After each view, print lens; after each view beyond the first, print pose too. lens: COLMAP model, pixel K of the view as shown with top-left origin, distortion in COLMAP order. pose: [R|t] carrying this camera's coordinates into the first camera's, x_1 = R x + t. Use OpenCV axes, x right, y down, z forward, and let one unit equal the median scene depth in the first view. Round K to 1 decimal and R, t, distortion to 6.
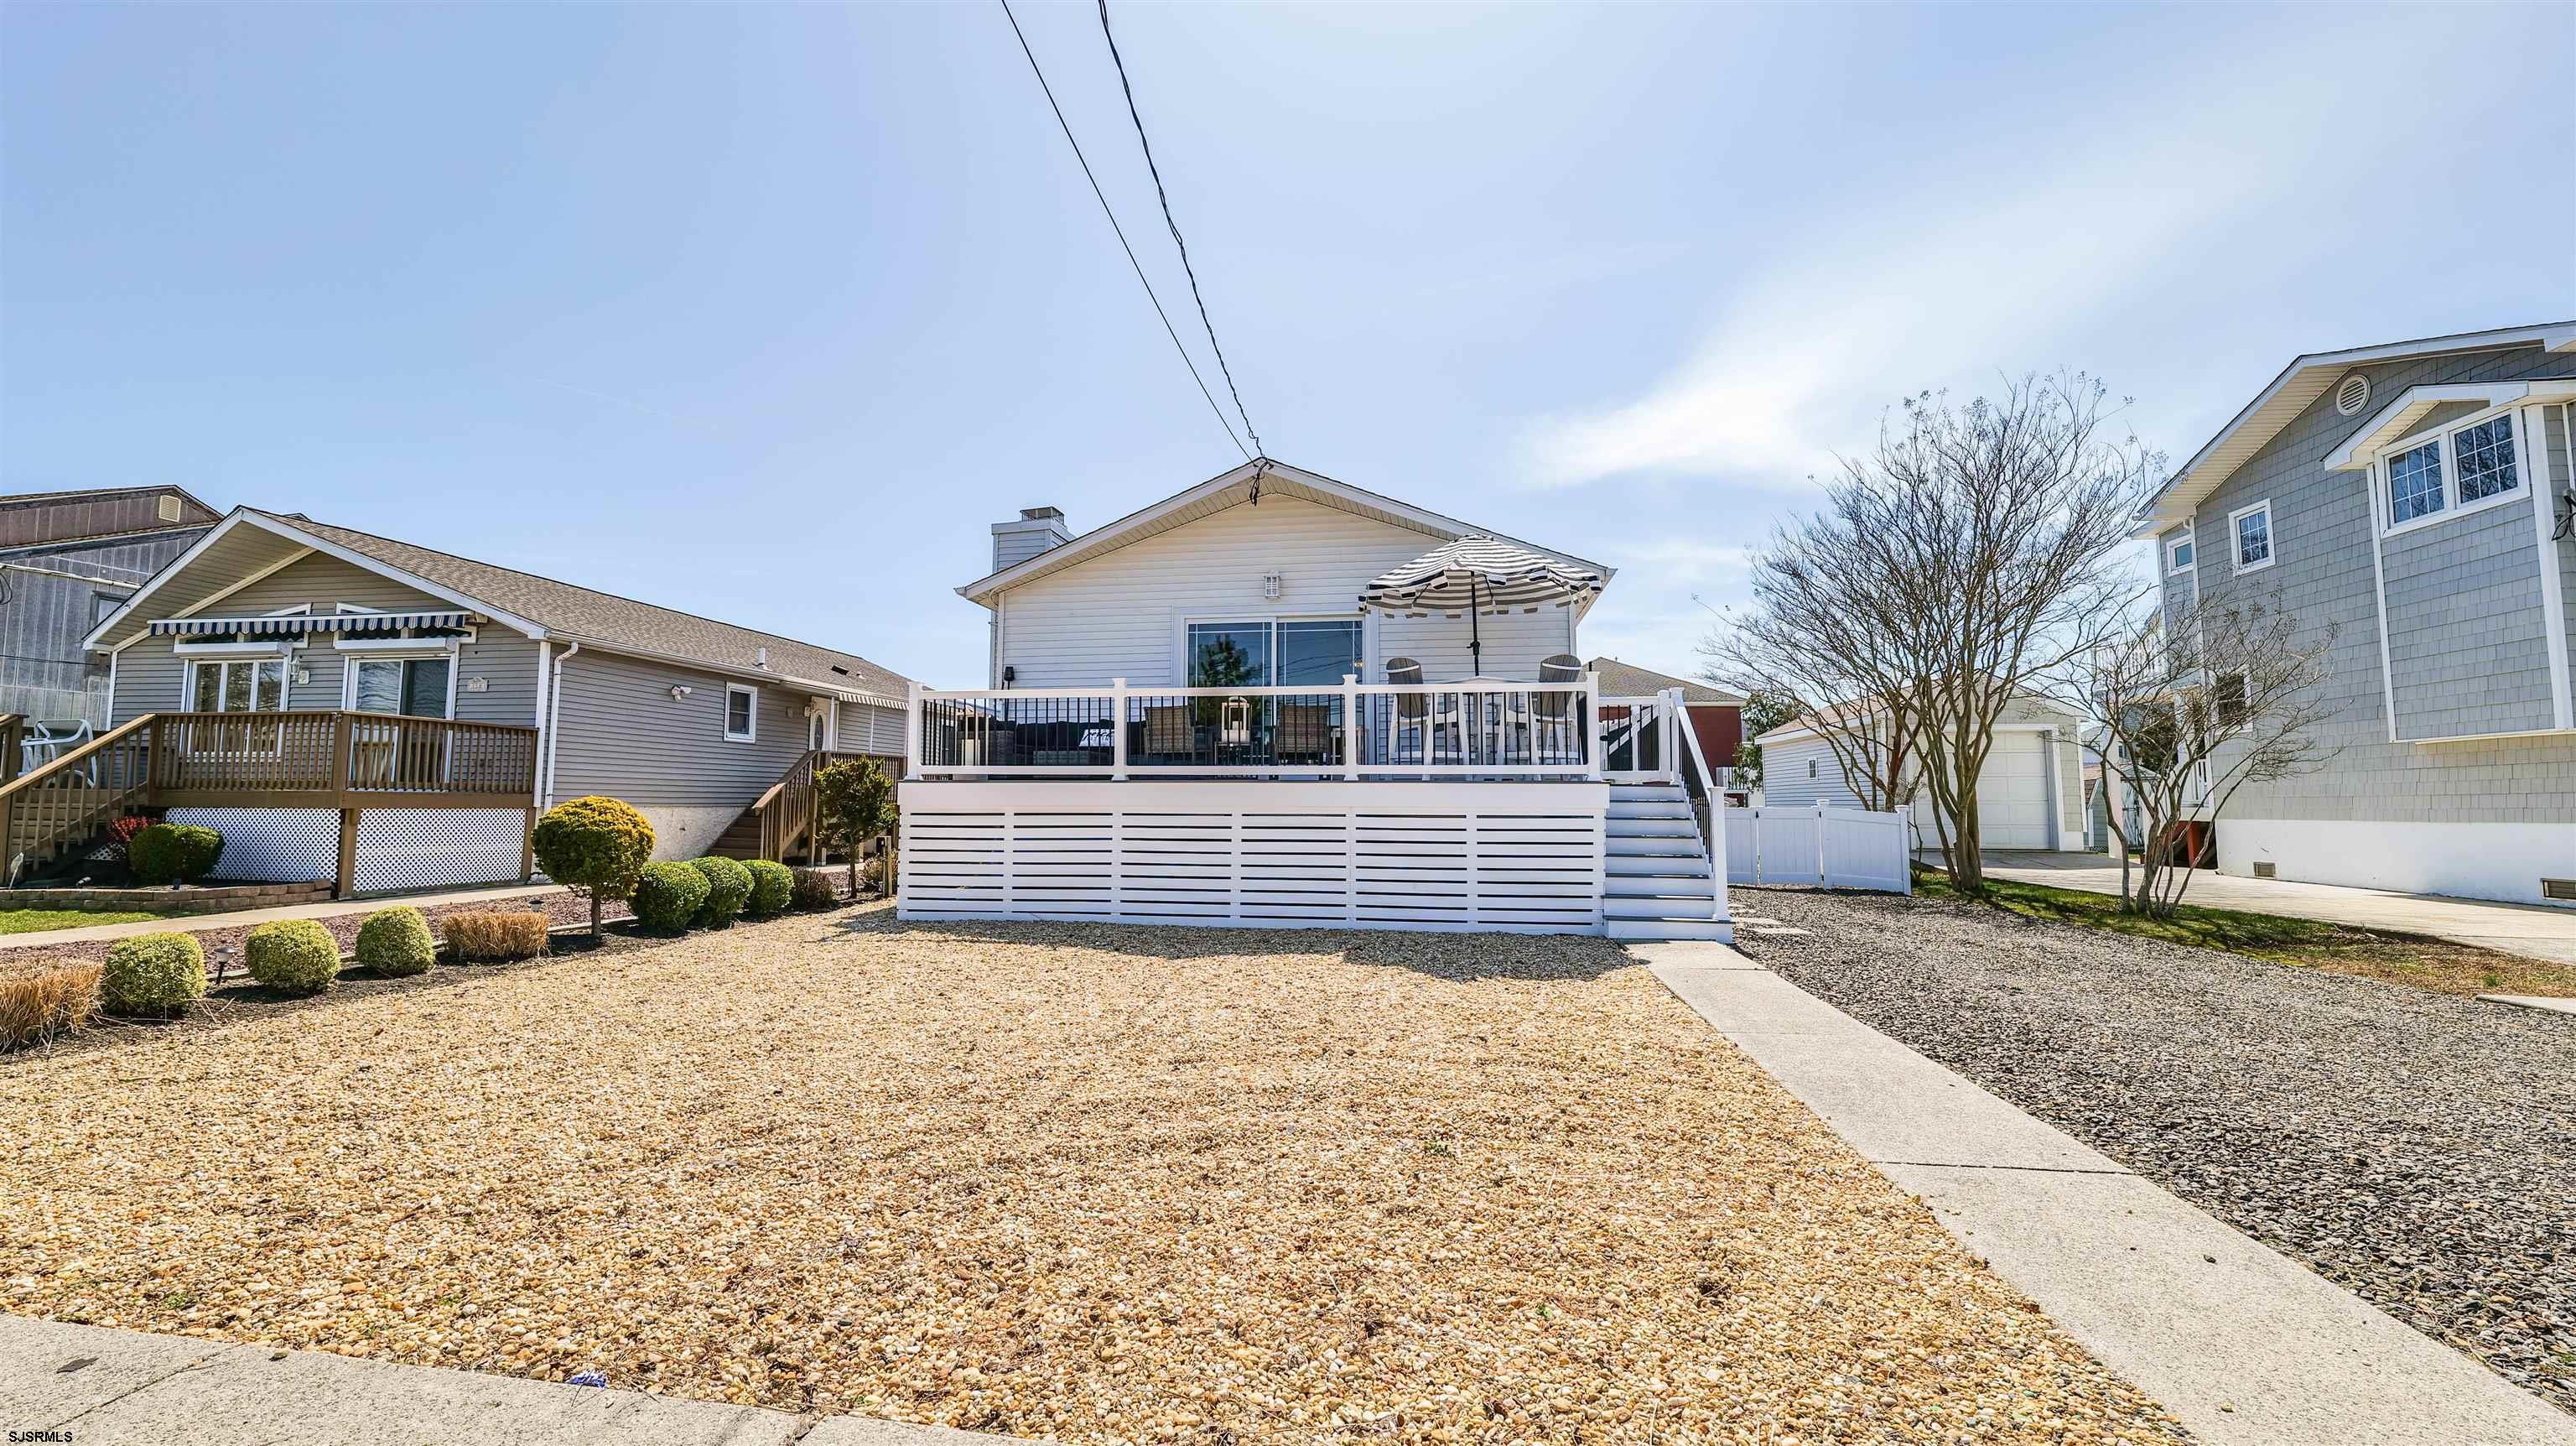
lens RADIAL K [[1043.5, 0, 1271.9], [0, 1043.5, 728.8], [0, 0, 1]] dist [-0.014314, 0.001410]
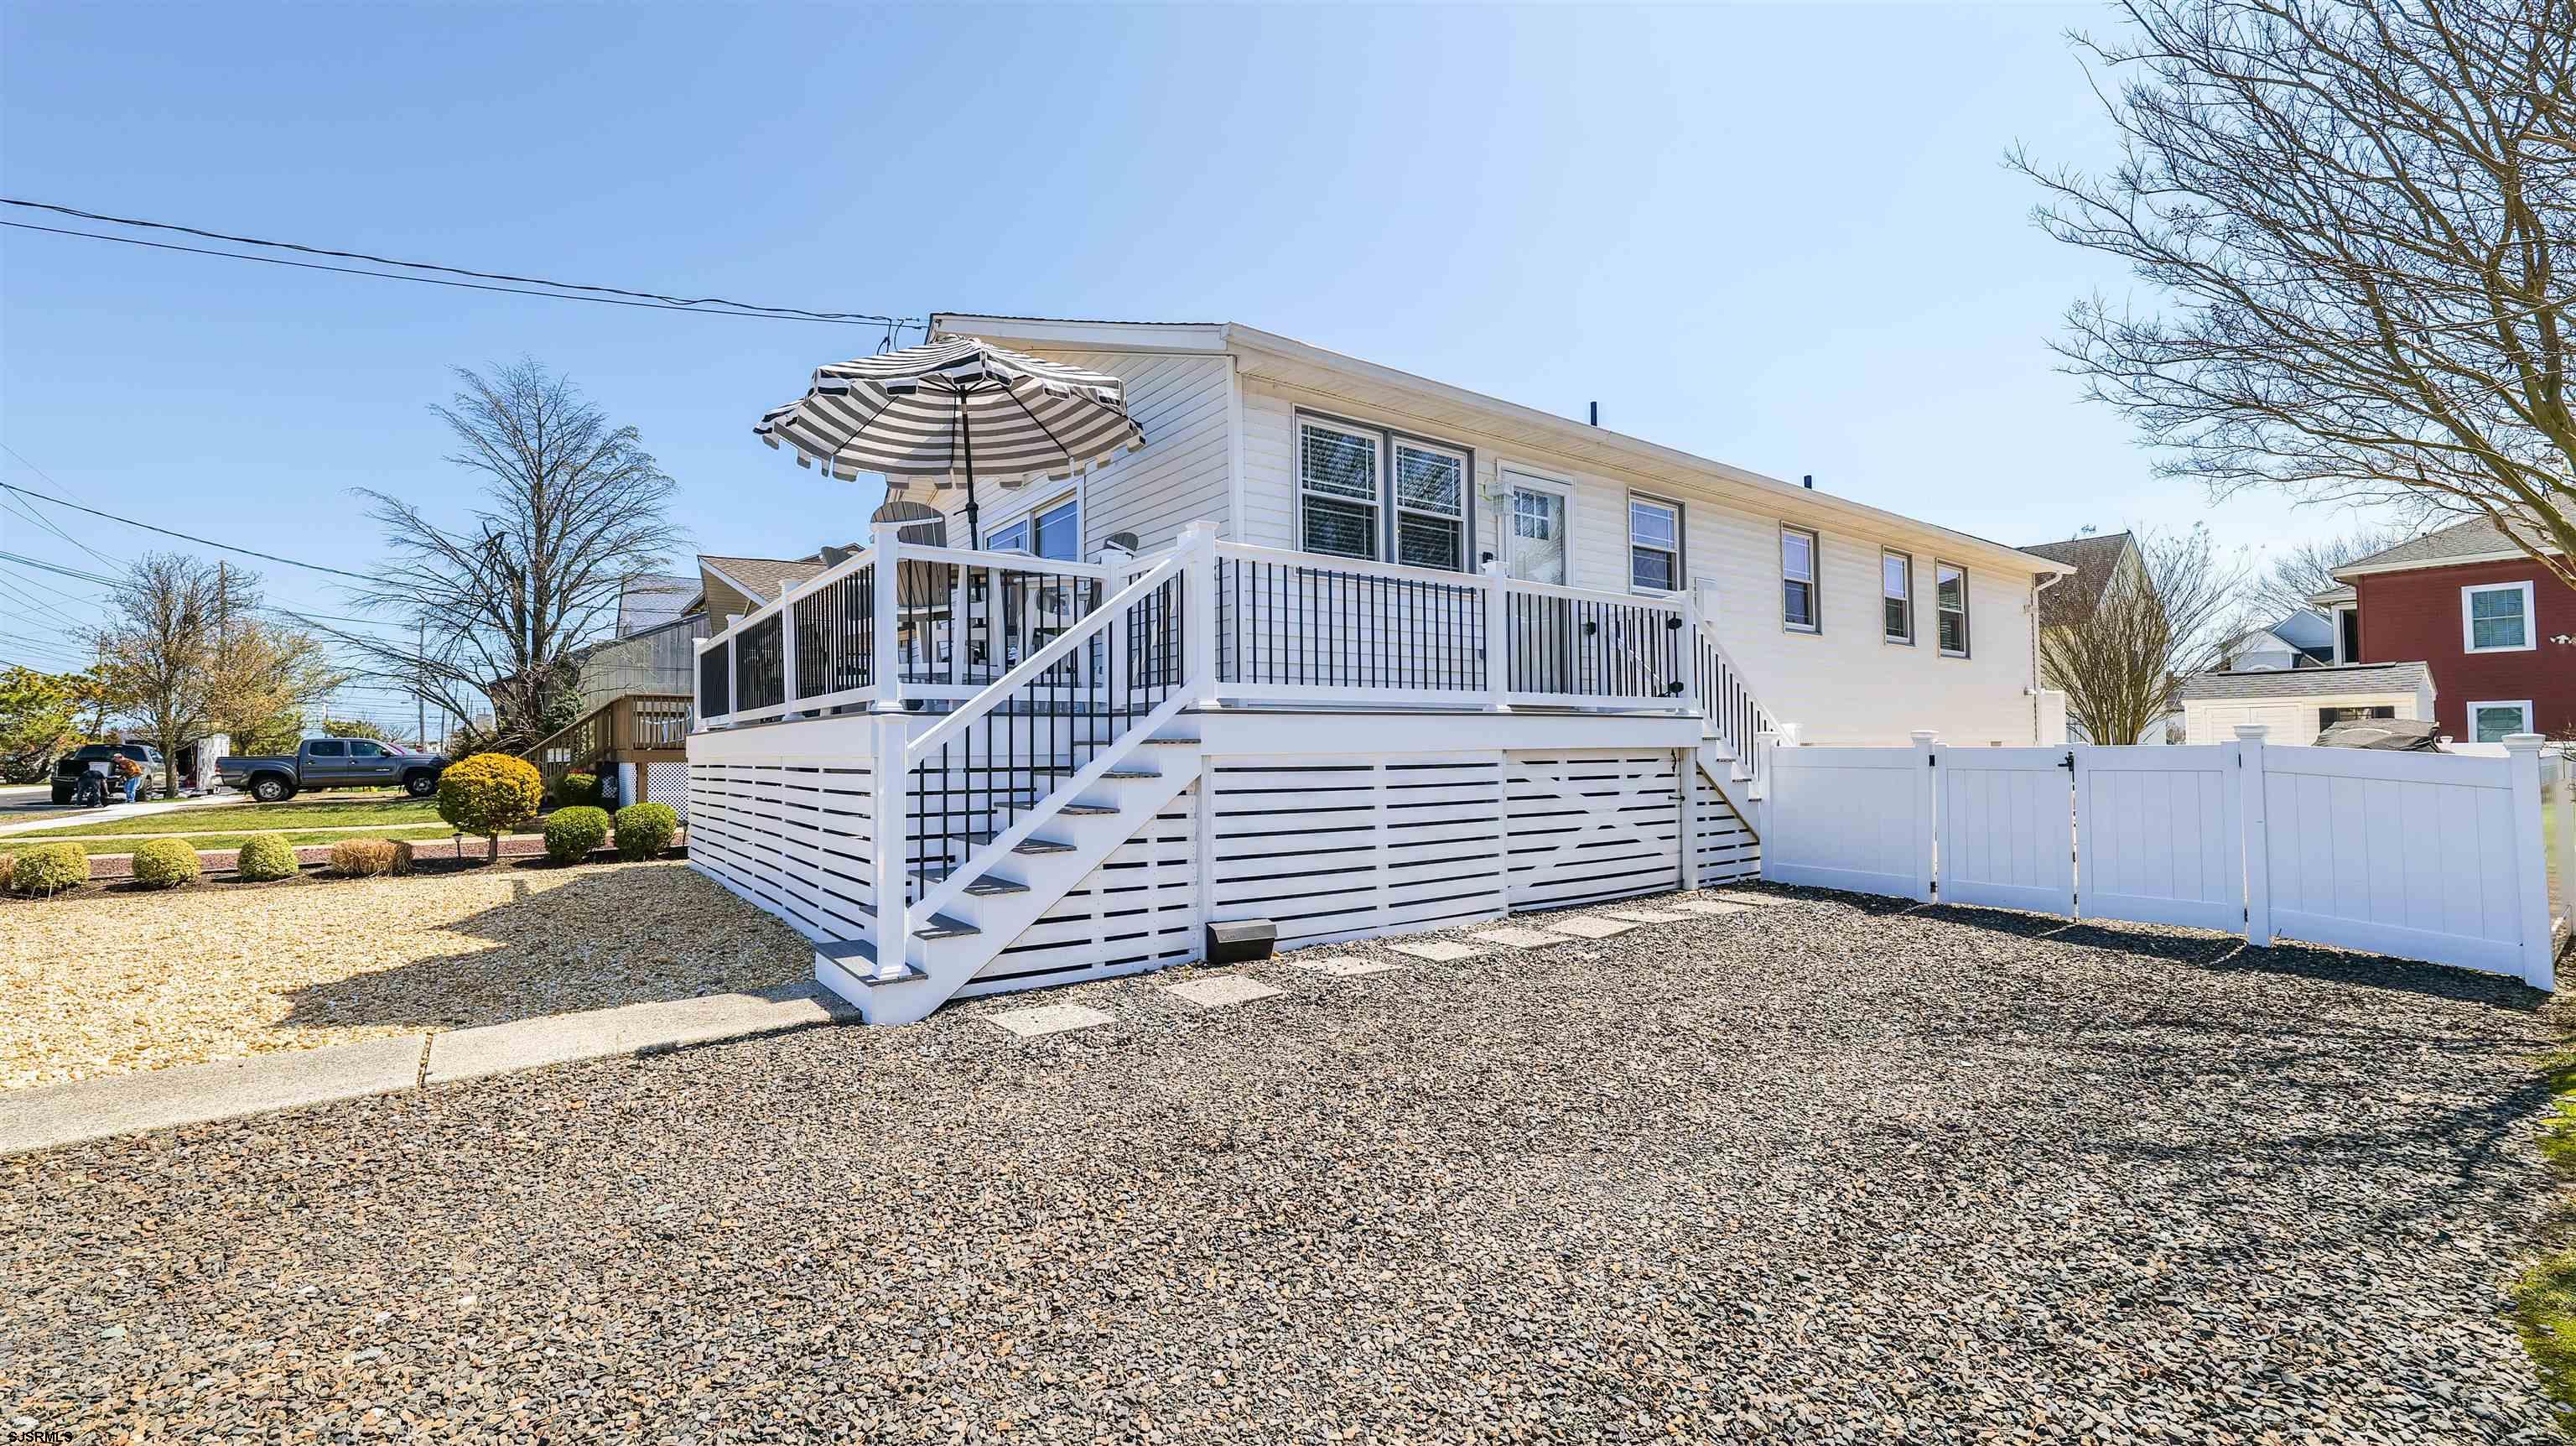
lens RADIAL K [[1043.5, 0, 1271.4], [0, 1043.5, 726.7], [0, 0, 1]] dist [-0.014314, 0.001410]
pose [[0.713353, -0.028028, -0.700244, 0.699265], [0.064093, 0.997622, 0.025363, 0.046583], [0.697868, -0.062974, 0.713453, 0.584571]]
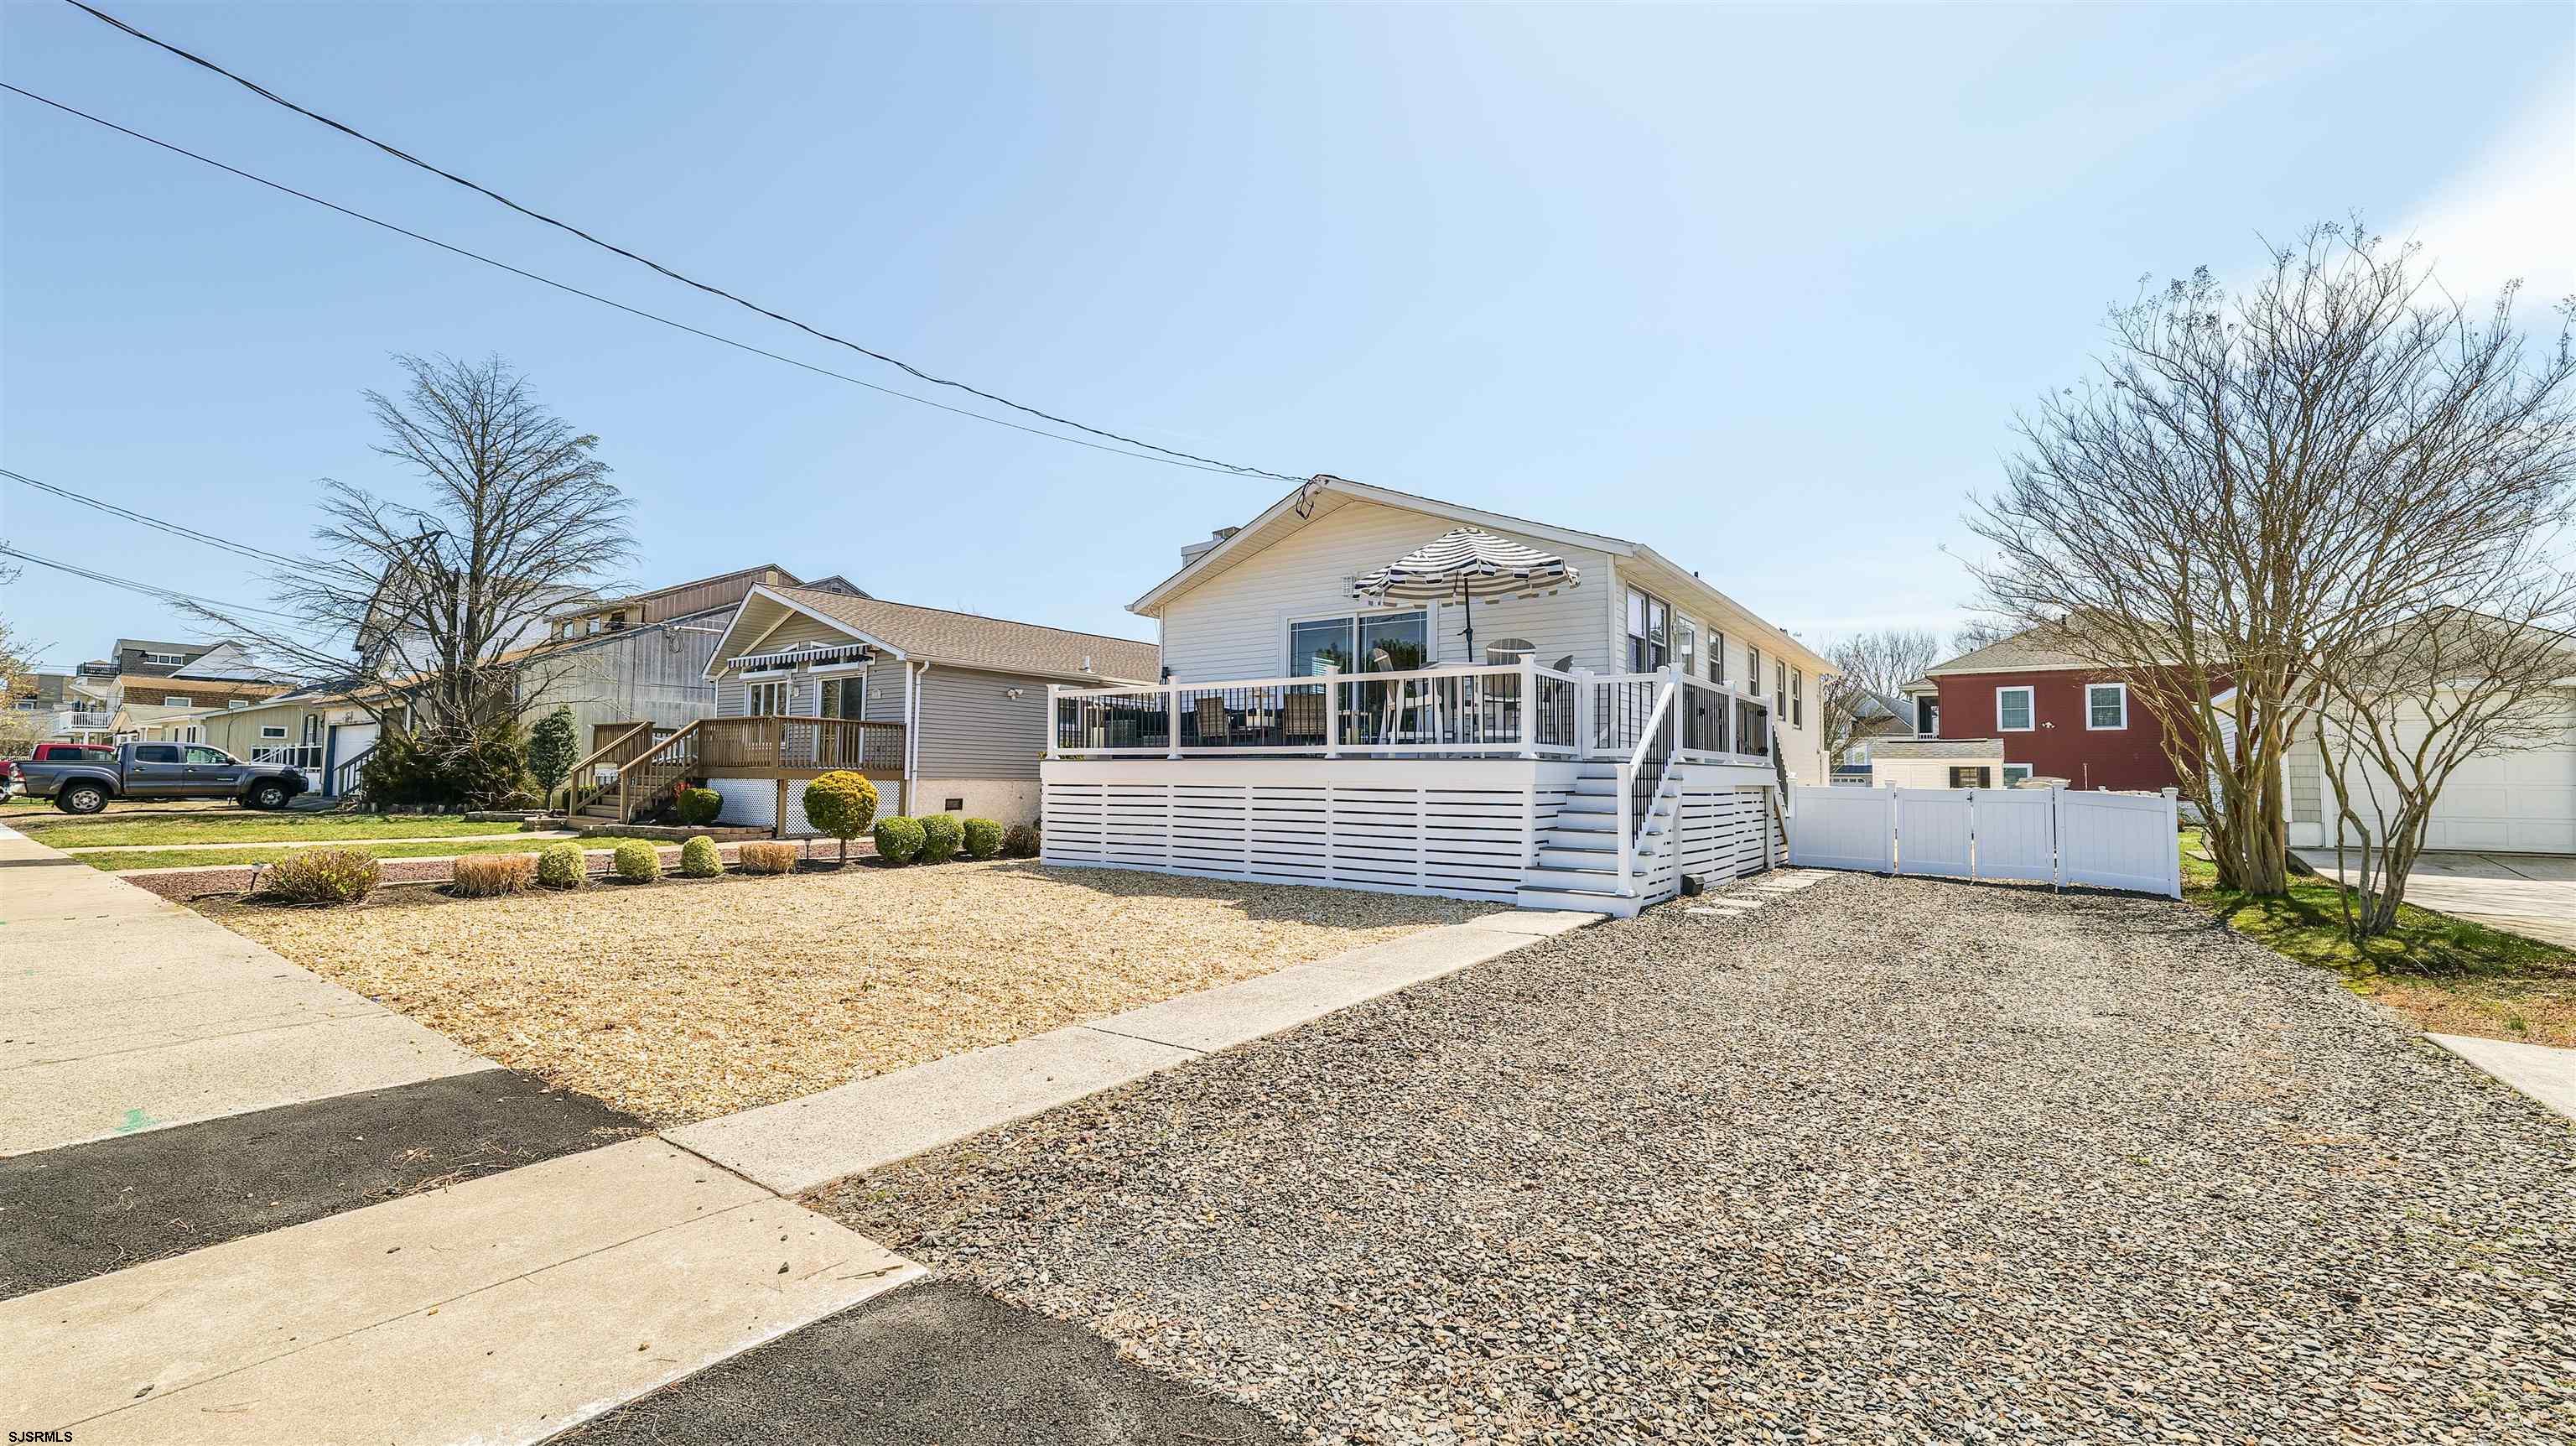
lens RADIAL K [[1043.5, 0, 1268.0], [0, 1043.5, 718.3], [0, 0, 1]] dist [-0.014314, 0.001410]
pose [[0.891034, -0.021342, -0.453434, 0.442527], [0.026156, 0.999648, 0.004348, -0.001105], [0.453182, -0.015734, 0.891279, -0.045631]]
